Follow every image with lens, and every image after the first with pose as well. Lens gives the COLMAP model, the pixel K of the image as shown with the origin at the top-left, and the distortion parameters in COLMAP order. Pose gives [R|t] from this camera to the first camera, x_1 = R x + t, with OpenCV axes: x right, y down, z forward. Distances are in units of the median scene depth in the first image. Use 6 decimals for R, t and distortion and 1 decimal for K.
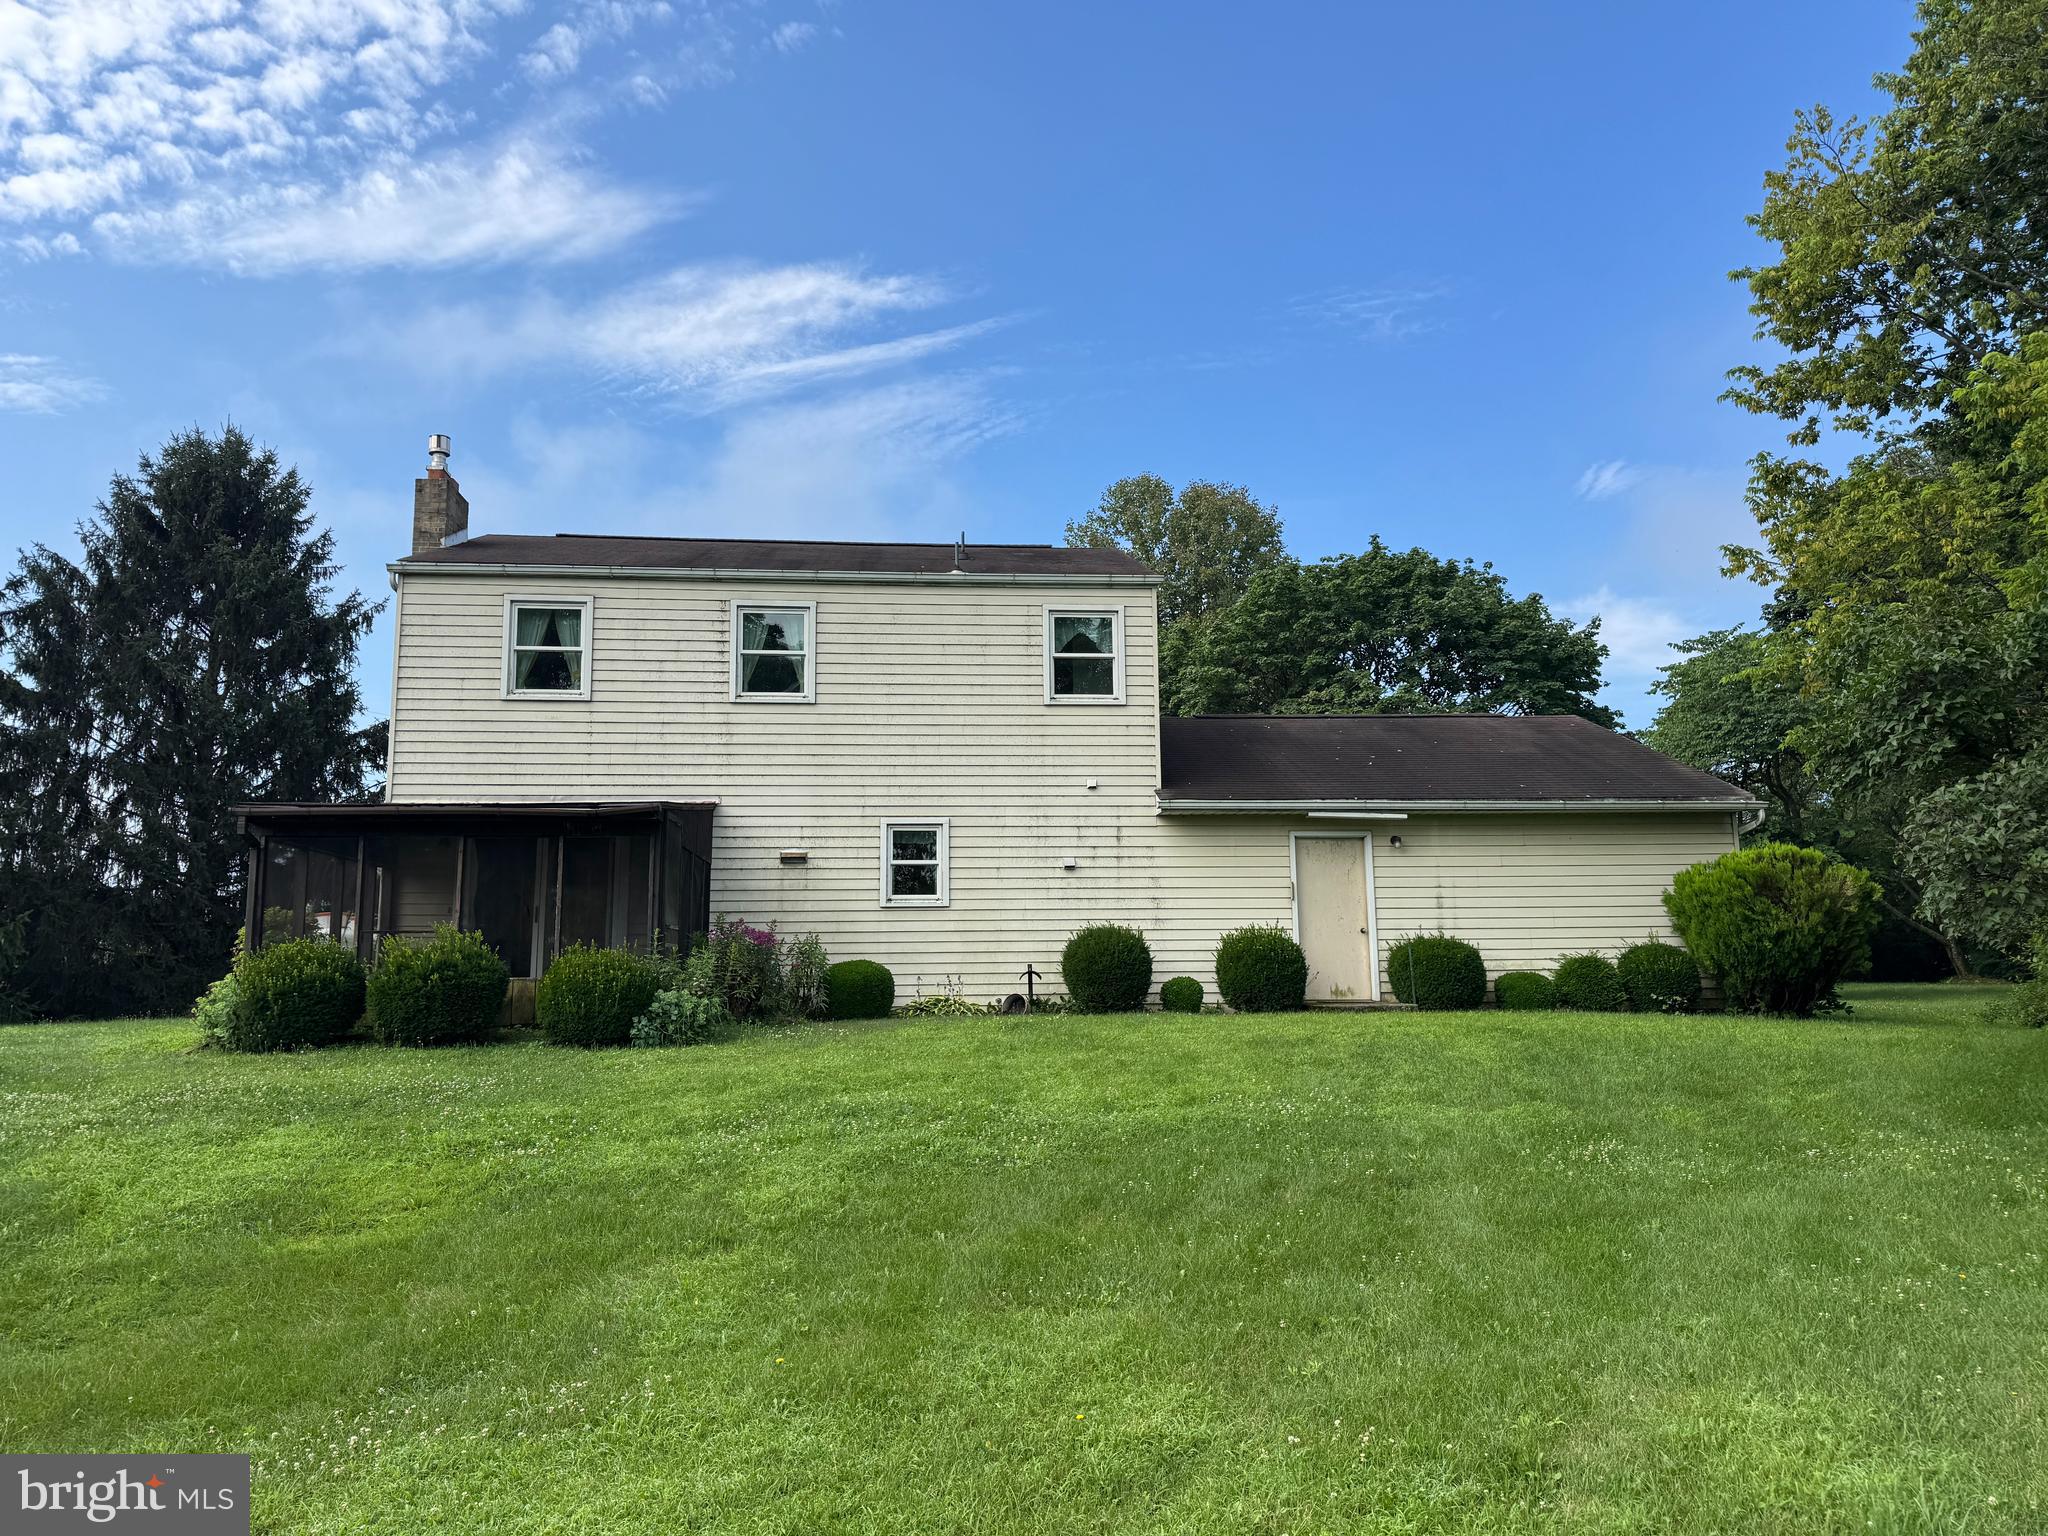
lens RADIAL K [[1421.7, 0, 1024.0], [0, 1421.7, 768.0], [0, 0, 1]] dist [0.041325, -0.041849]
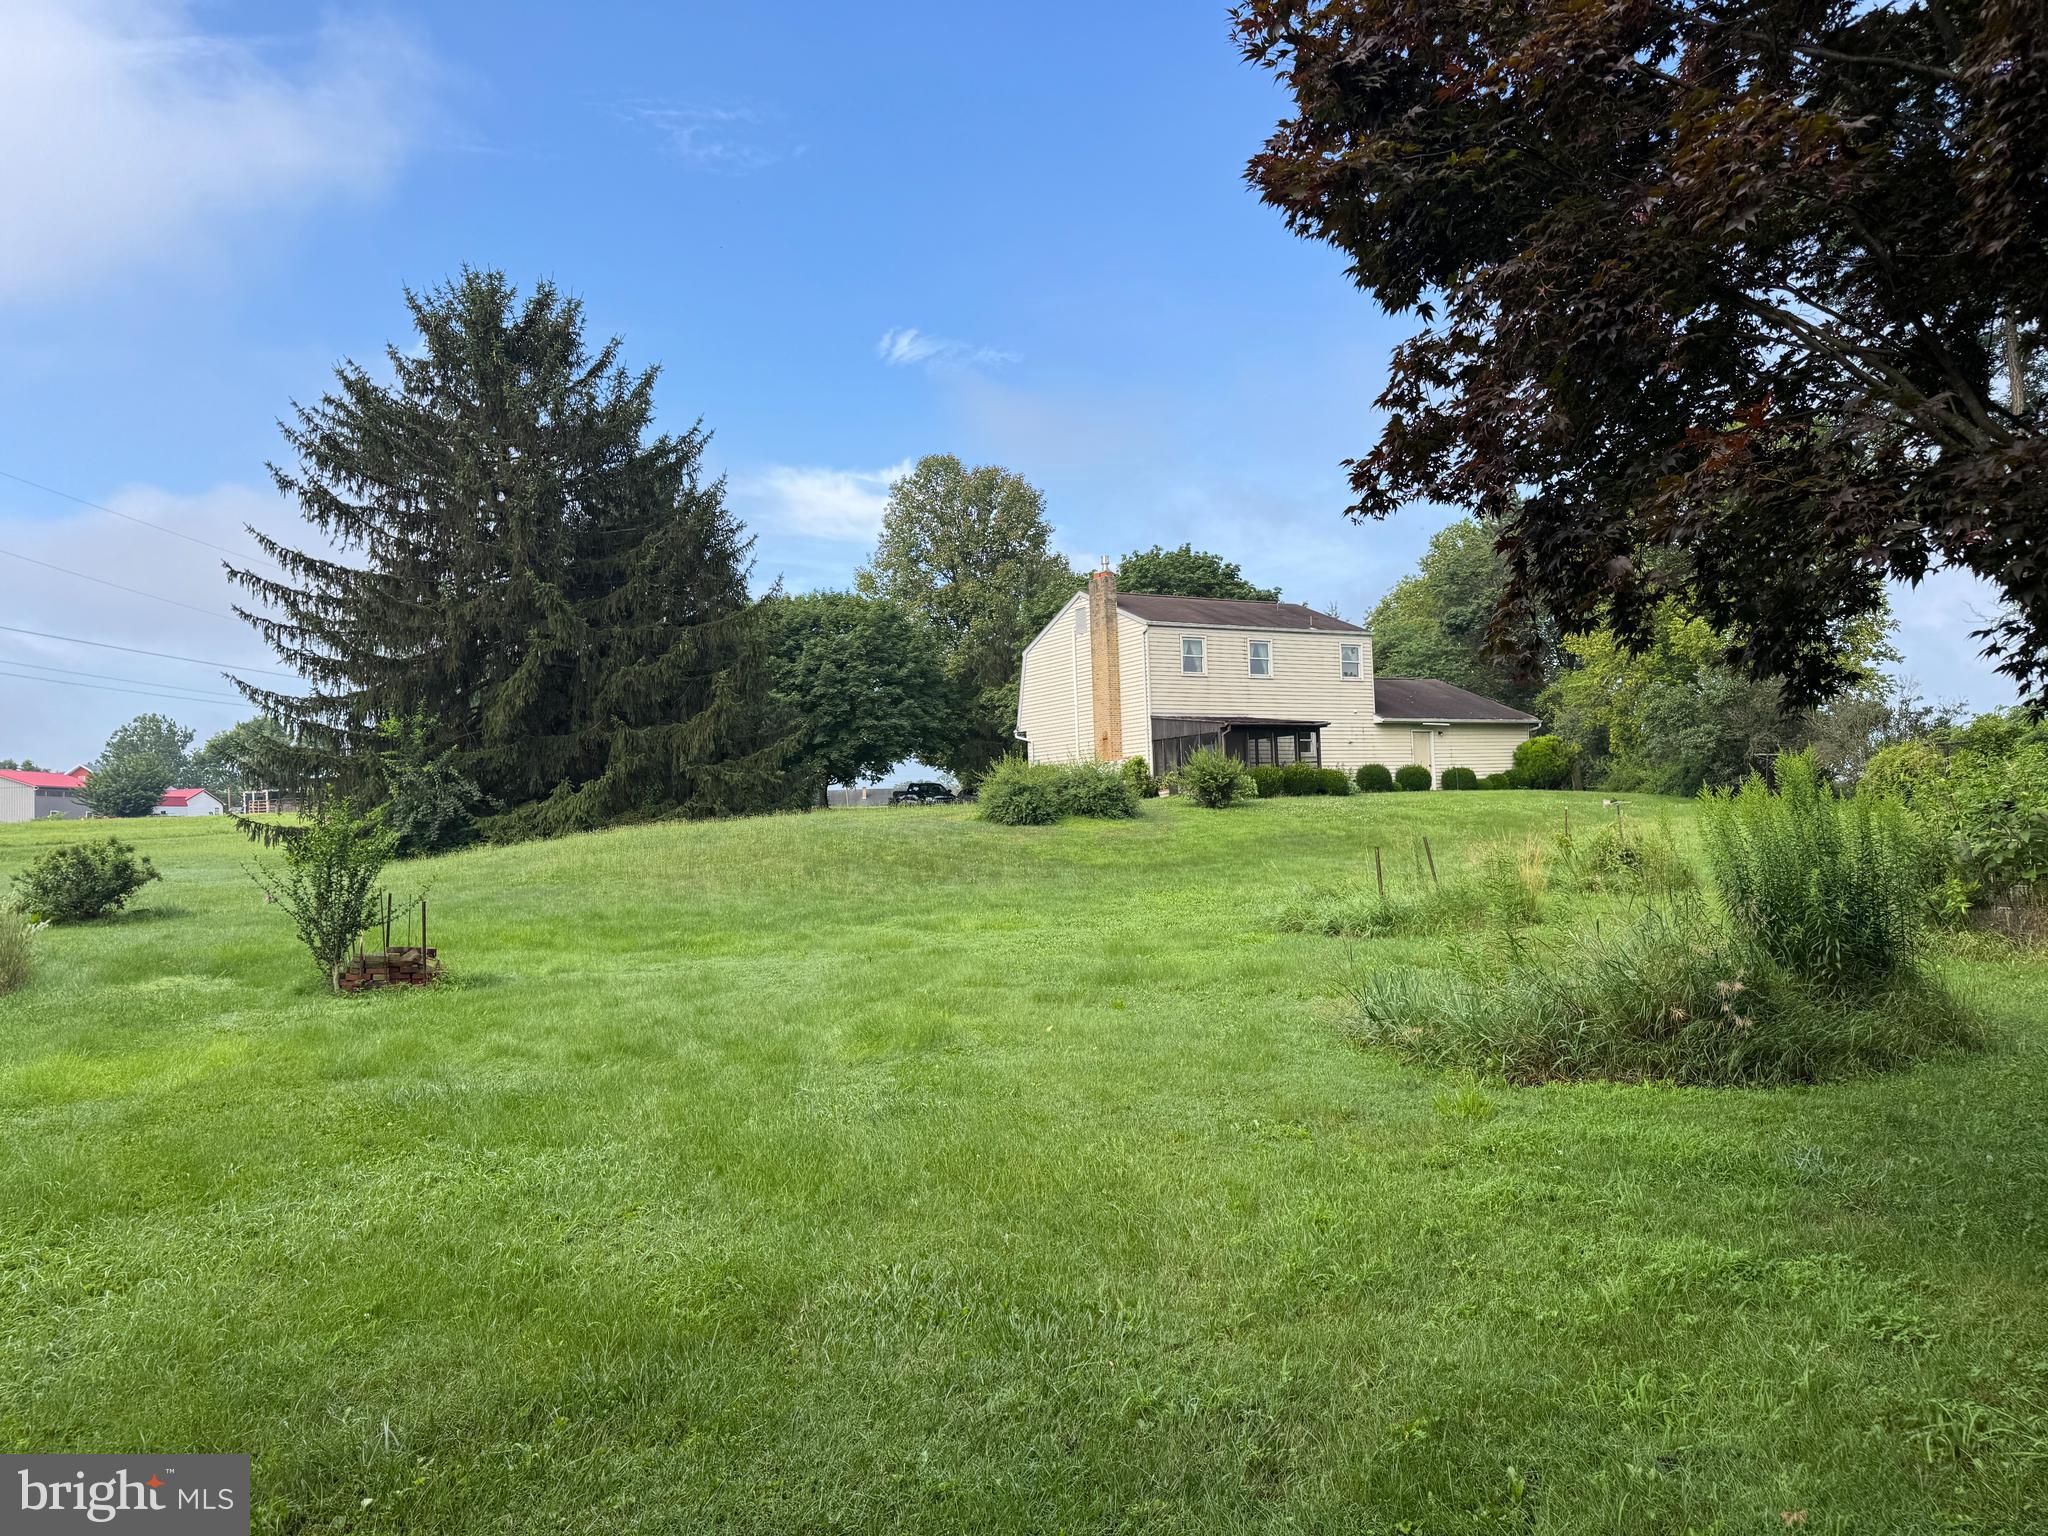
lens RADIAL K [[1421.7, 0, 1024.0], [0, 1421.7, 768.0], [0, 0, 1]] dist [0.041325, -0.041849]
pose [[0.901114, 0.003042, 0.433572, -0.959968], [-0.045690, 0.995074, 0.087978, -0.051028], [-0.431169, -0.099088, 0.896814, -0.669600]]
